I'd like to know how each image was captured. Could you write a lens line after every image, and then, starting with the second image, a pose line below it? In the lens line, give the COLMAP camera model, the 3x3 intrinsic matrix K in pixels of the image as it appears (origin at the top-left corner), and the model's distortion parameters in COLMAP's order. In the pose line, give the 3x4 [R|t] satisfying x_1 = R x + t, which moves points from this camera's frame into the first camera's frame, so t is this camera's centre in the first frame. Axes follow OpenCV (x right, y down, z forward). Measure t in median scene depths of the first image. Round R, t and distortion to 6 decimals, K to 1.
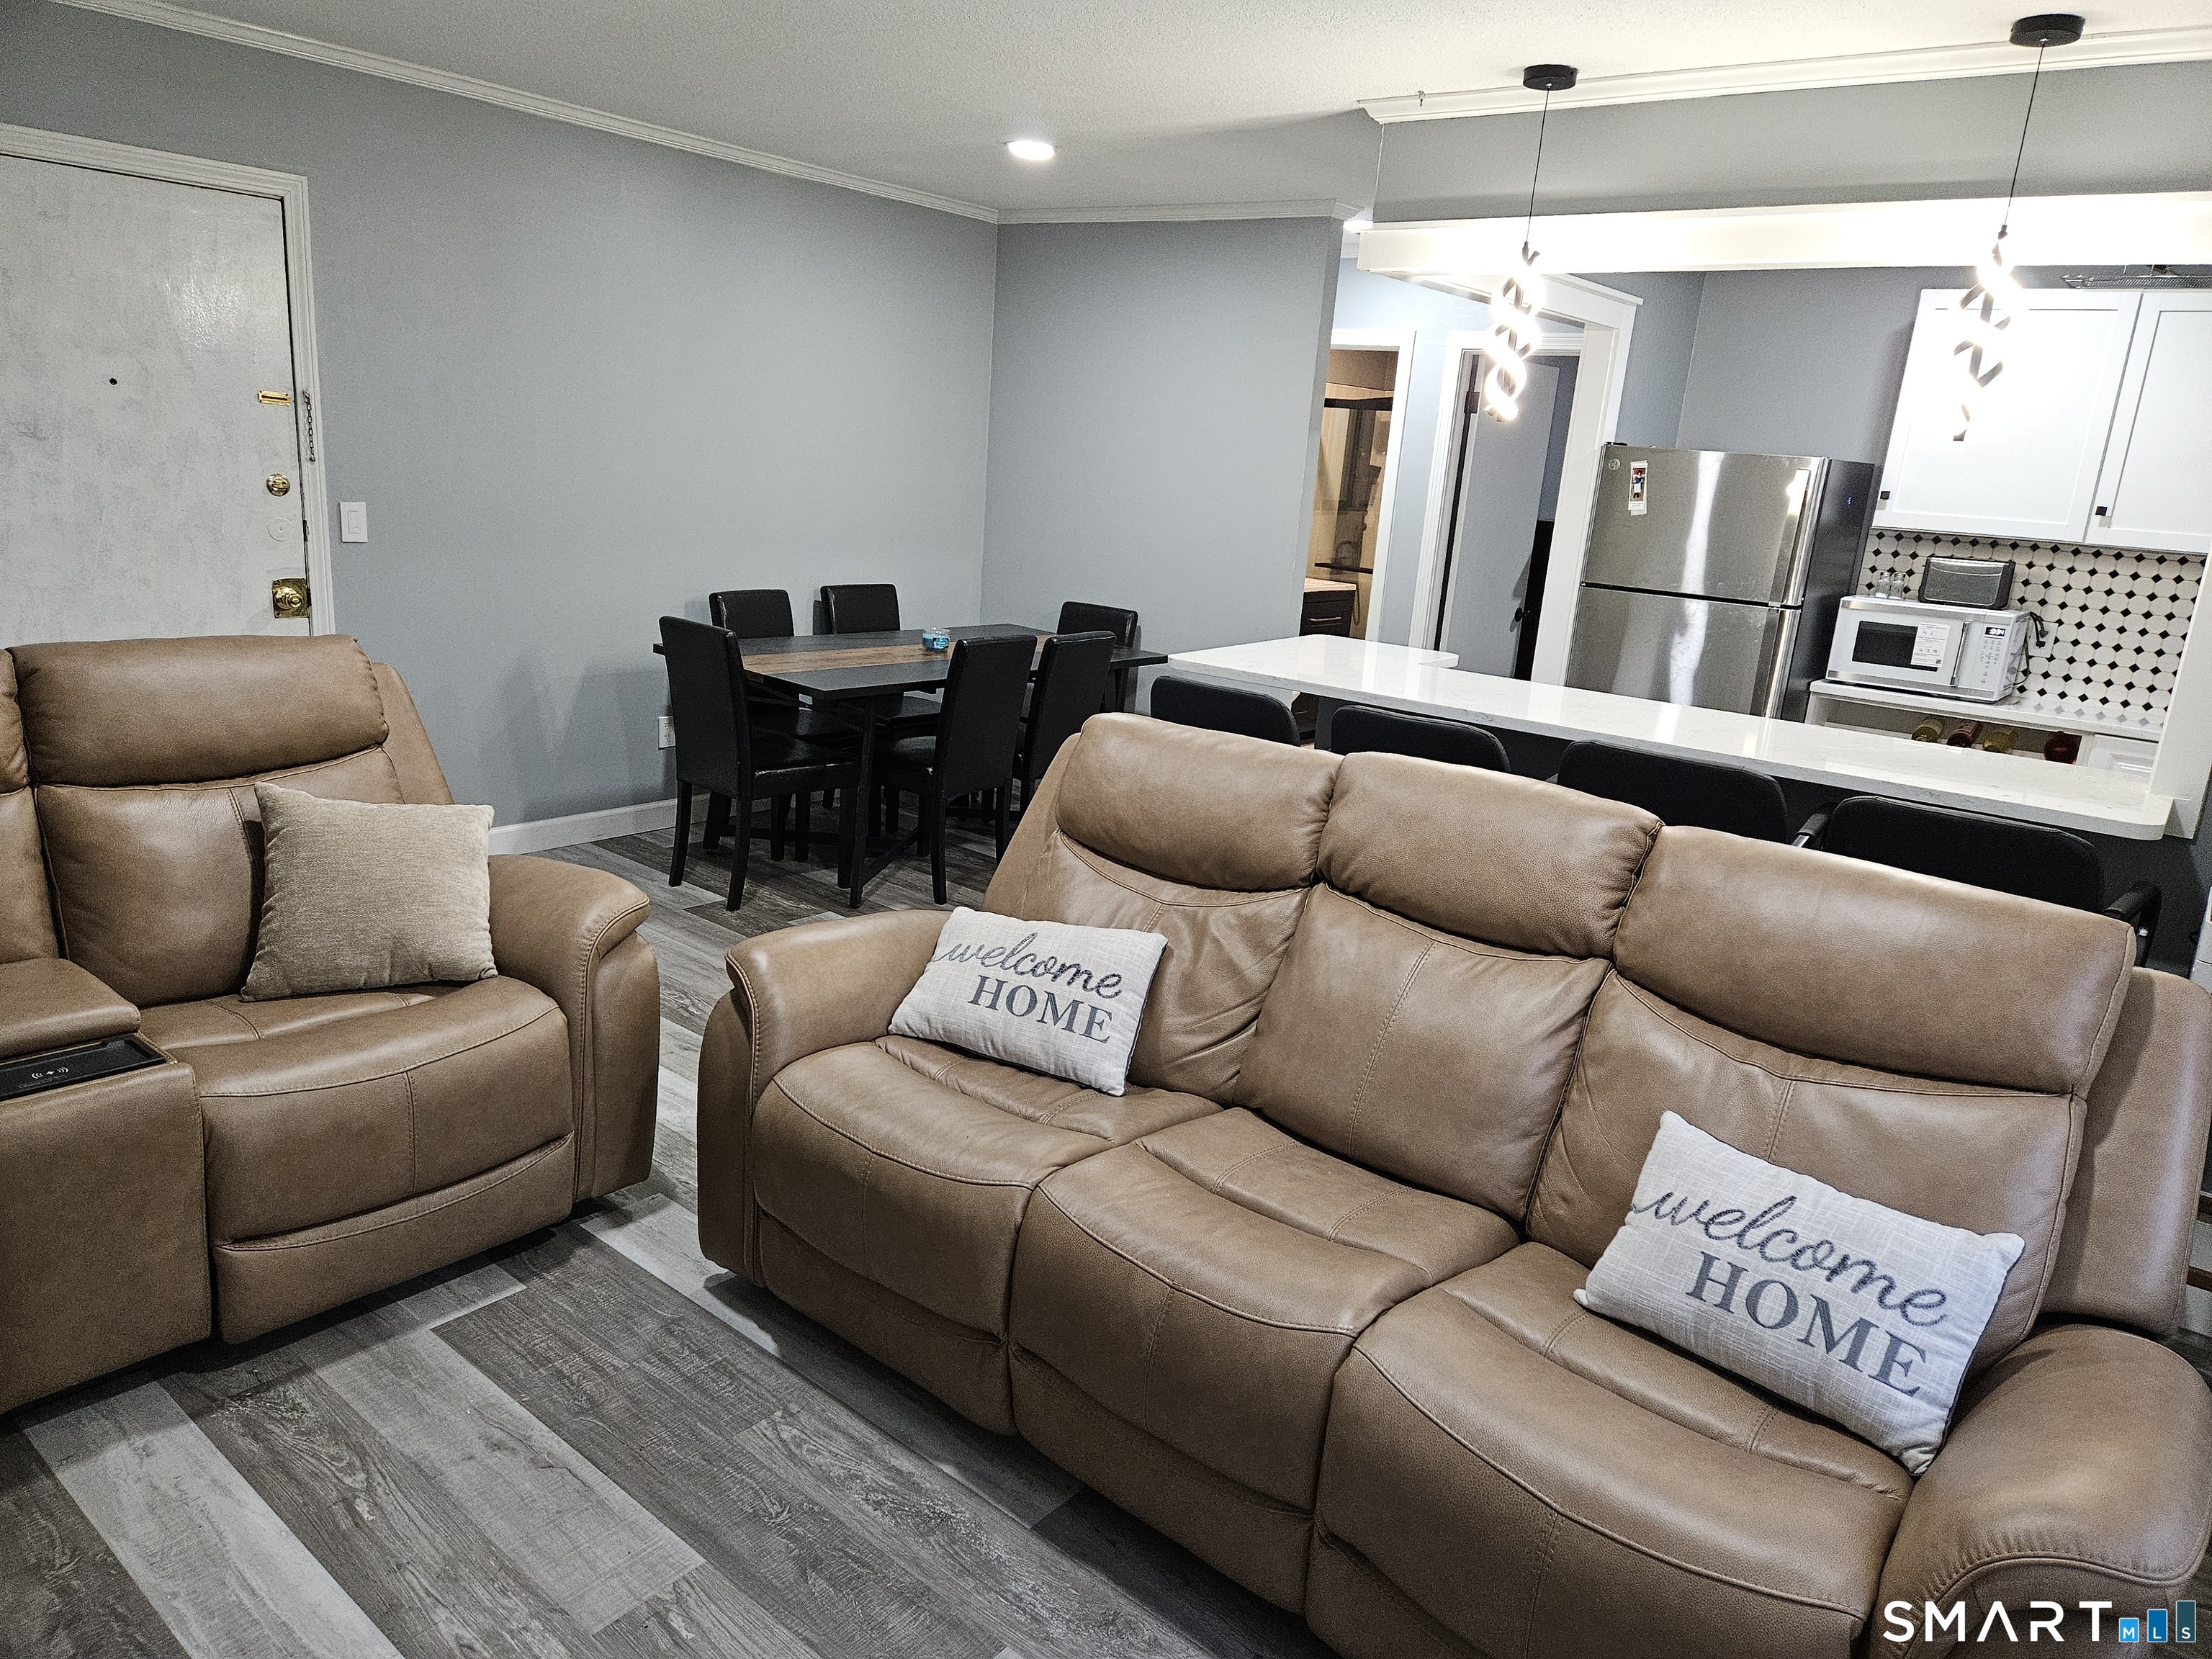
lens RADIAL K [[1492.8, 0, 1125.2], [0, 1492.8, 818.3], [0, 0, 1]] dist [0.078646, -0.061827]
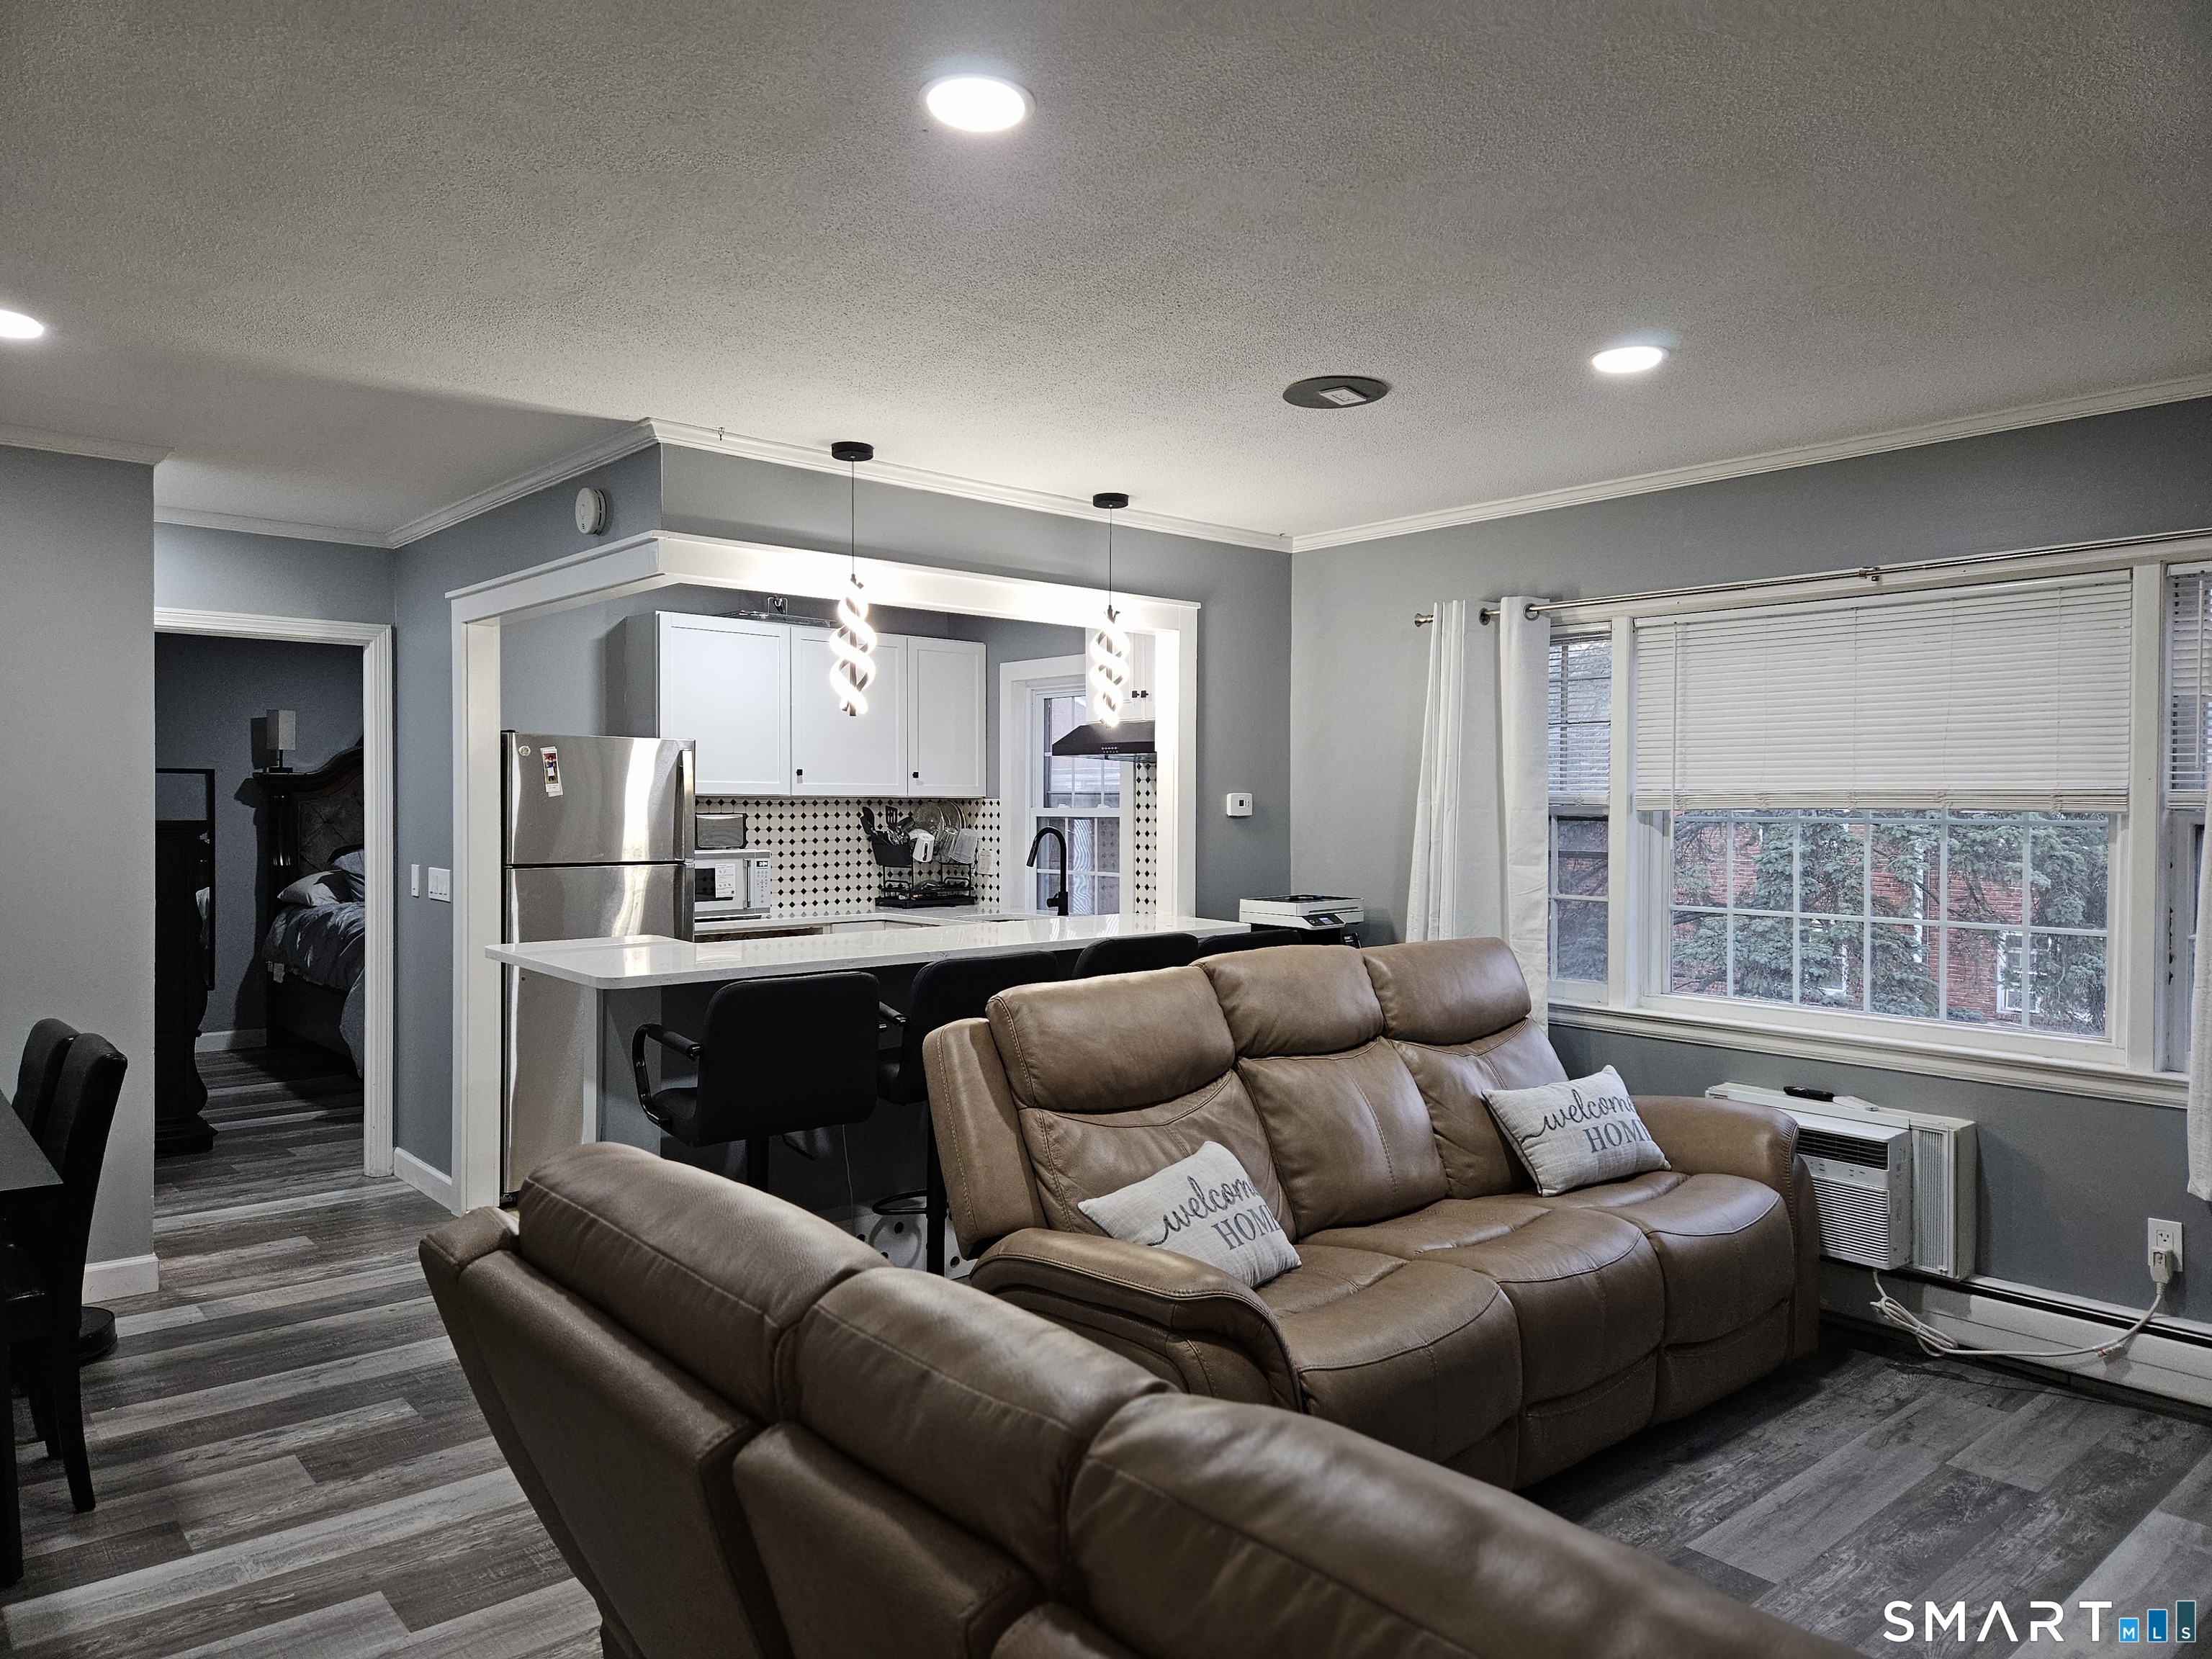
lens RADIAL K [[1492.8, 0, 1110.5], [0, 1492.8, 818.9], [0, 0, 1]] dist [0.078646, -0.061827]
pose [[0.159825, -0.081603, 0.983767, -0.685065], [0.245272, 0.968608, 0.040498, -0.143706], [-0.956189, 0.234818, 0.174823, 0.483170]]
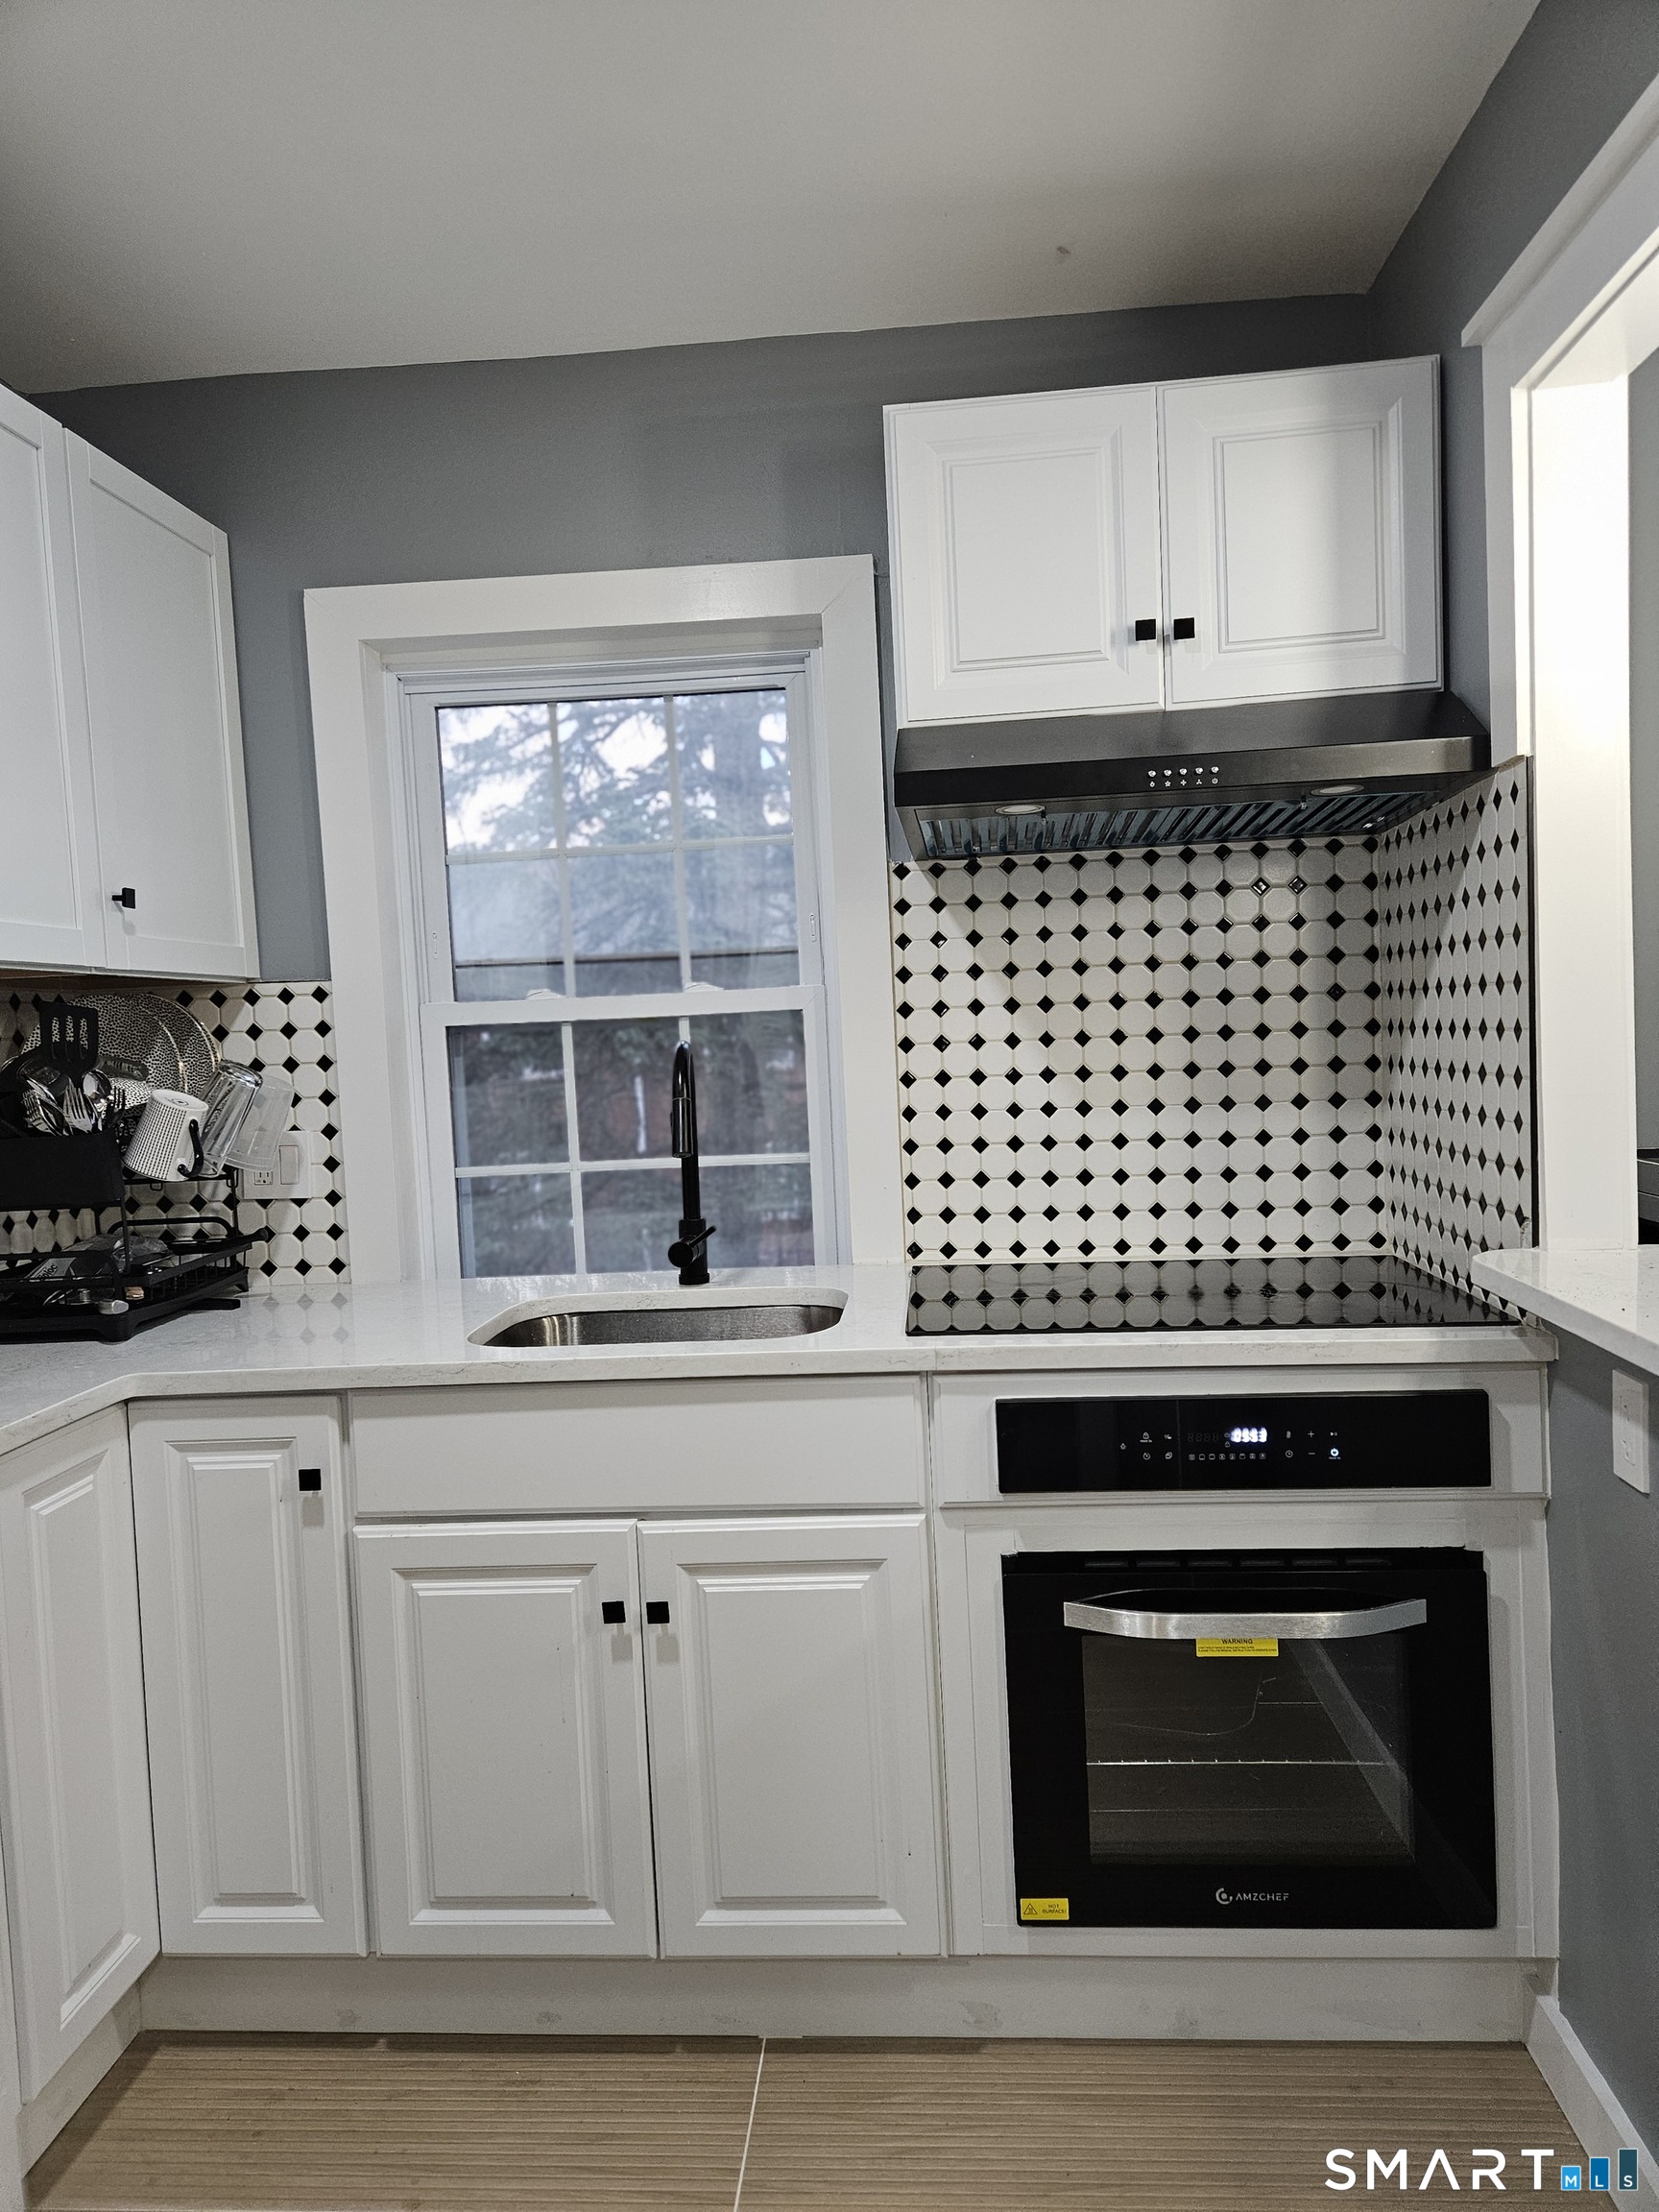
lens RADIAL K [[1492.8, 0, 827.6], [0, 1492.8, 1108.2], [0, 0, 1]] dist [0.078646, -0.061827]
pose [[-0.578668, -0.084050, 0.811220, 0.215730], [0.198020, 0.950431, 0.239728, -0.179105], [-0.791158, 0.299361, -0.533341, 0.994293]]
